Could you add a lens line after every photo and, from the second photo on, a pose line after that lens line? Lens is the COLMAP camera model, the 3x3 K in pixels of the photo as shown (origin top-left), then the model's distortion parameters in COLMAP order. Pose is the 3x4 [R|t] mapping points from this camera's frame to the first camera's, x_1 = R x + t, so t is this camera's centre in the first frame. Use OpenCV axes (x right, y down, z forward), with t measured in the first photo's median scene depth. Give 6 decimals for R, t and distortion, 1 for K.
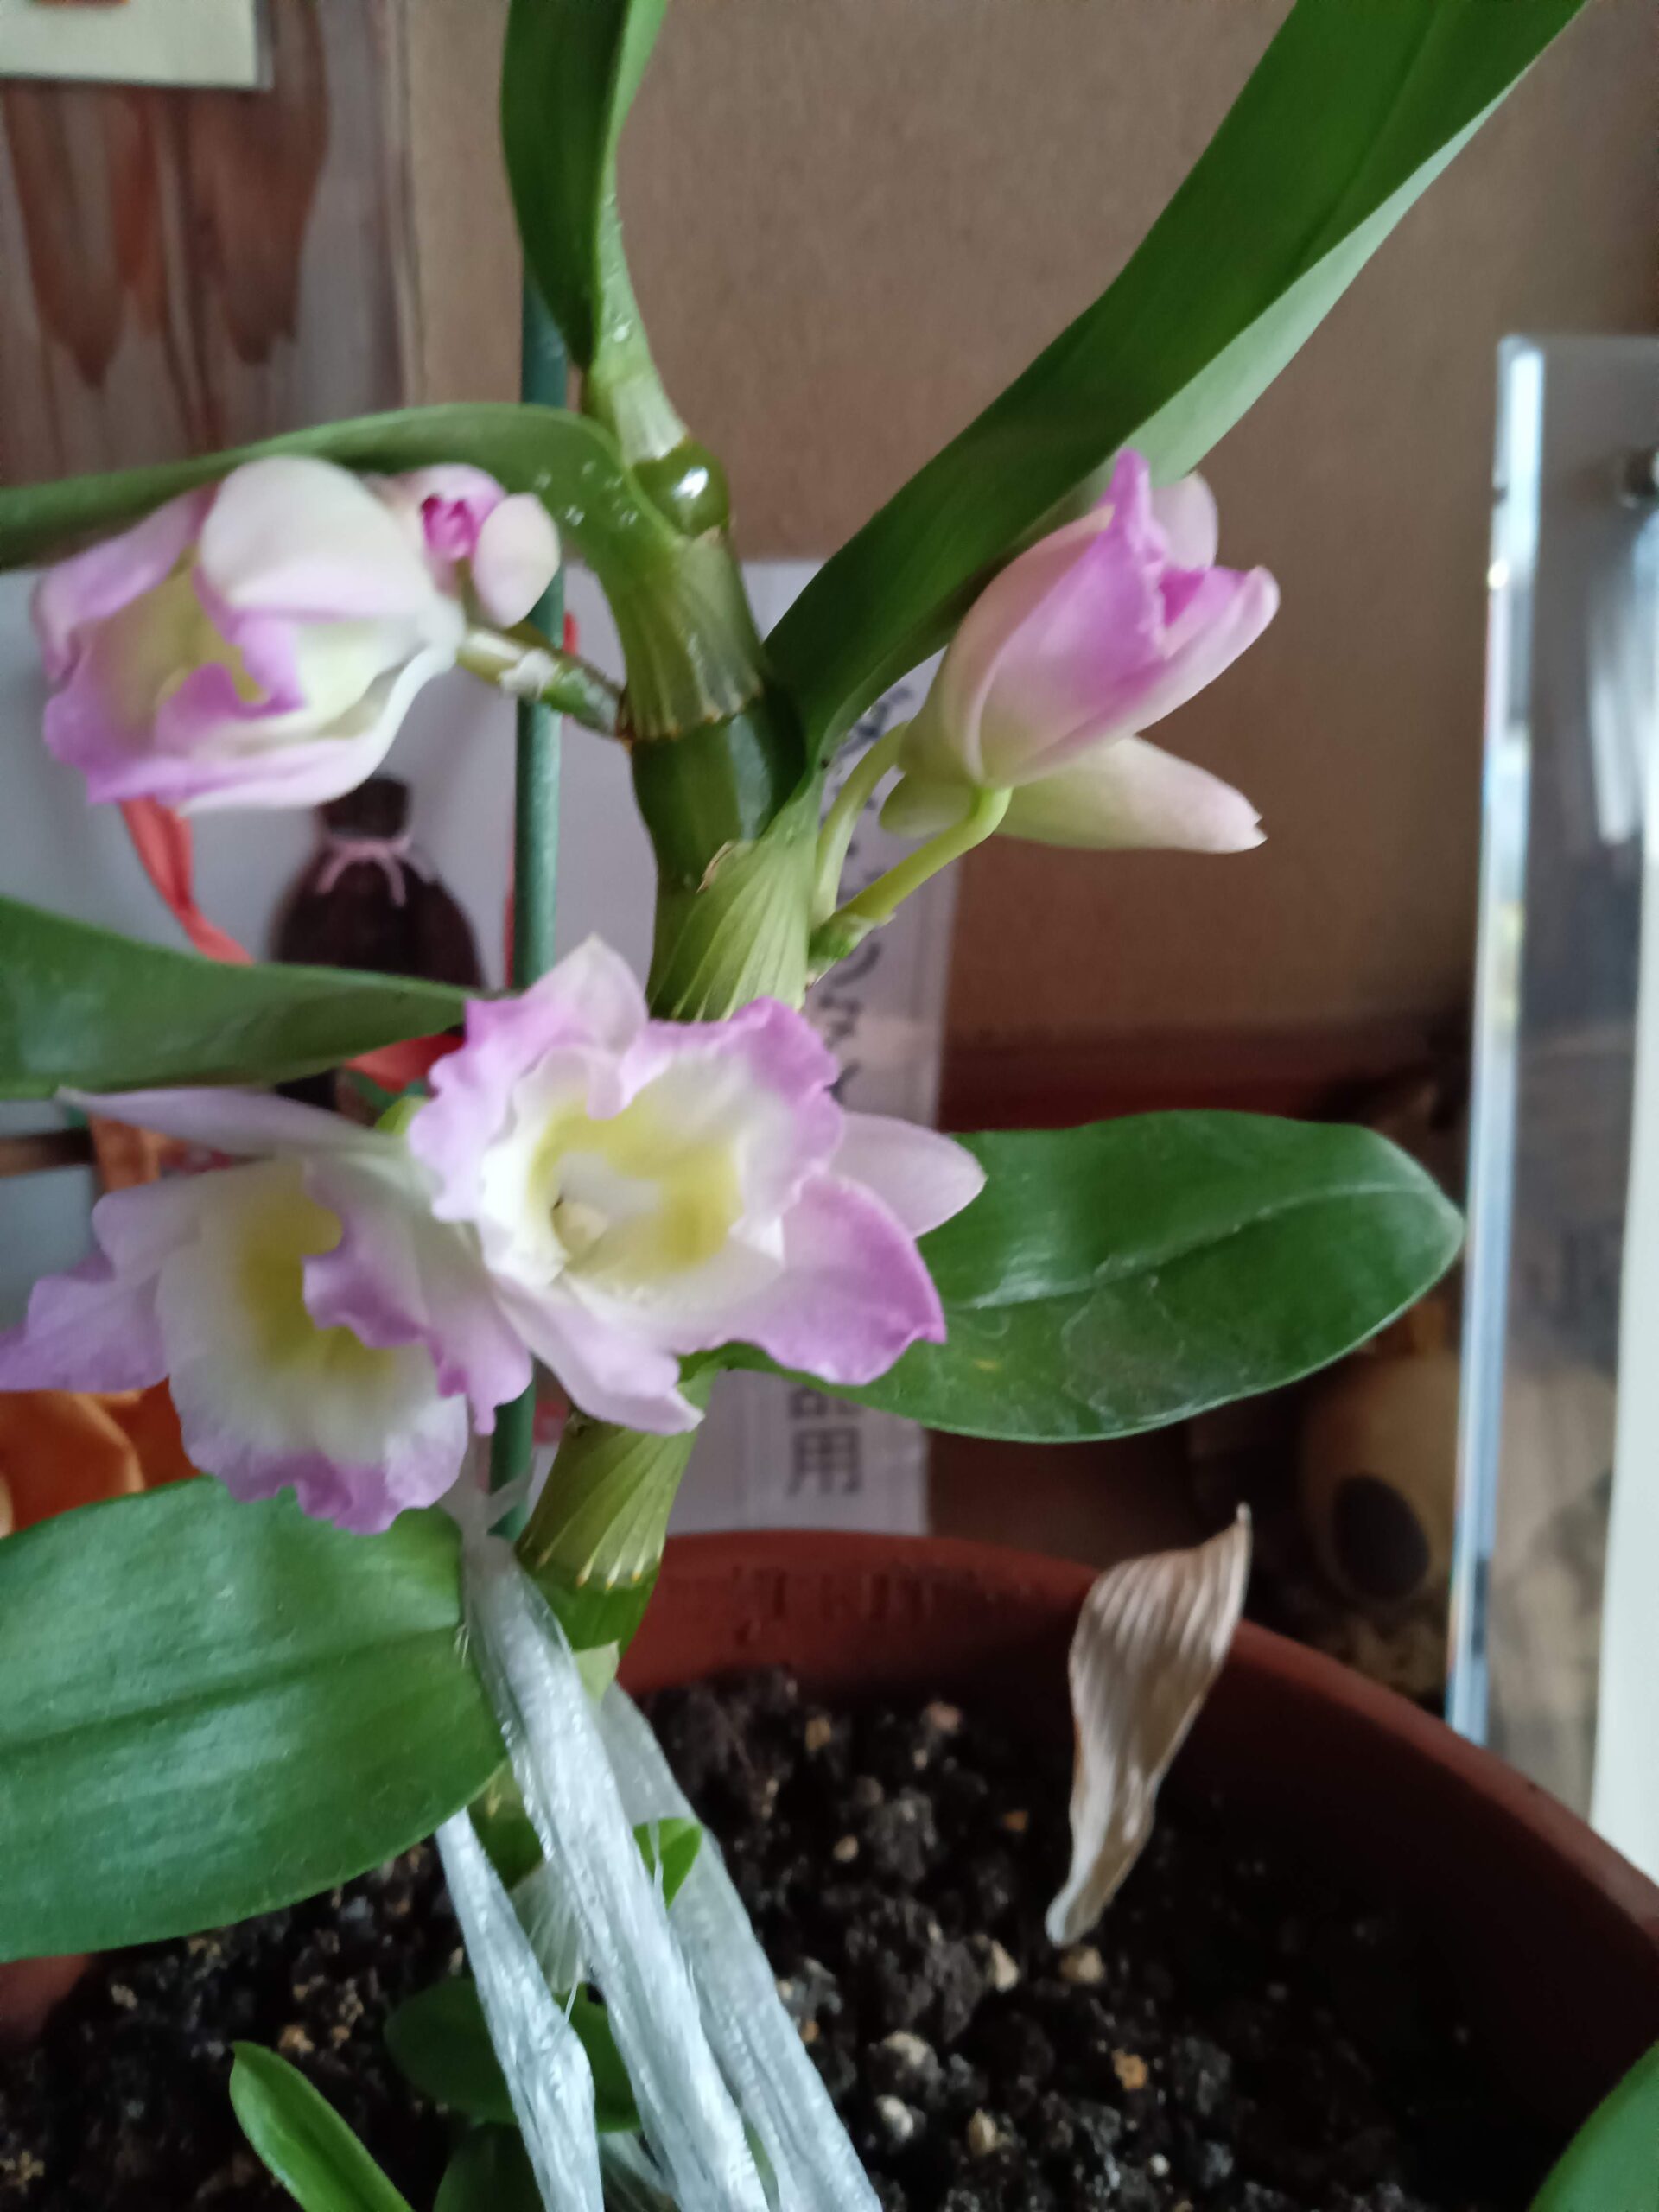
lens RADIAL K [[1914.3, 0, 896.1], [0, 1914.3, 1110.9], [0, 0, 1]] dist [0.082318, -0.202308]
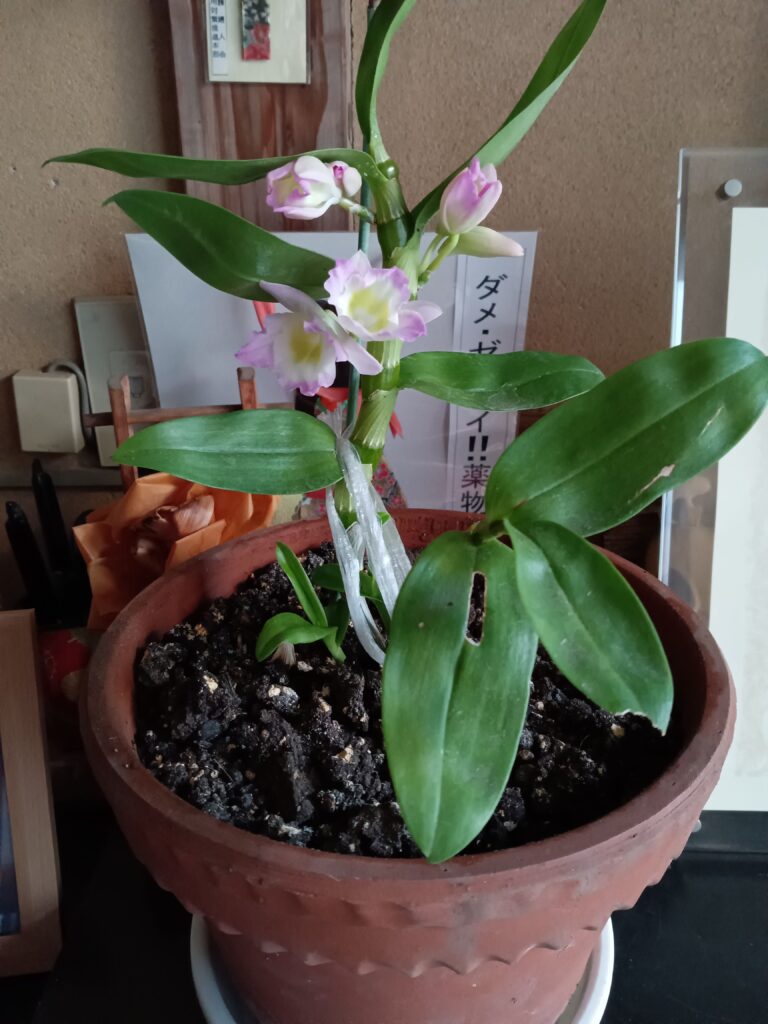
lens RADIAL K [[886.2, 0, 414.8], [0, 886.2, 514.3], [0, 0, 1]] dist [0.082318, -0.202308]
pose [[0.983798, 0.048423, -0.172615, 0.365647], [-0.053187, 0.998318, -0.023081, 0.561768], [0.171207, 0.031888, 0.984719, -1.110420]]
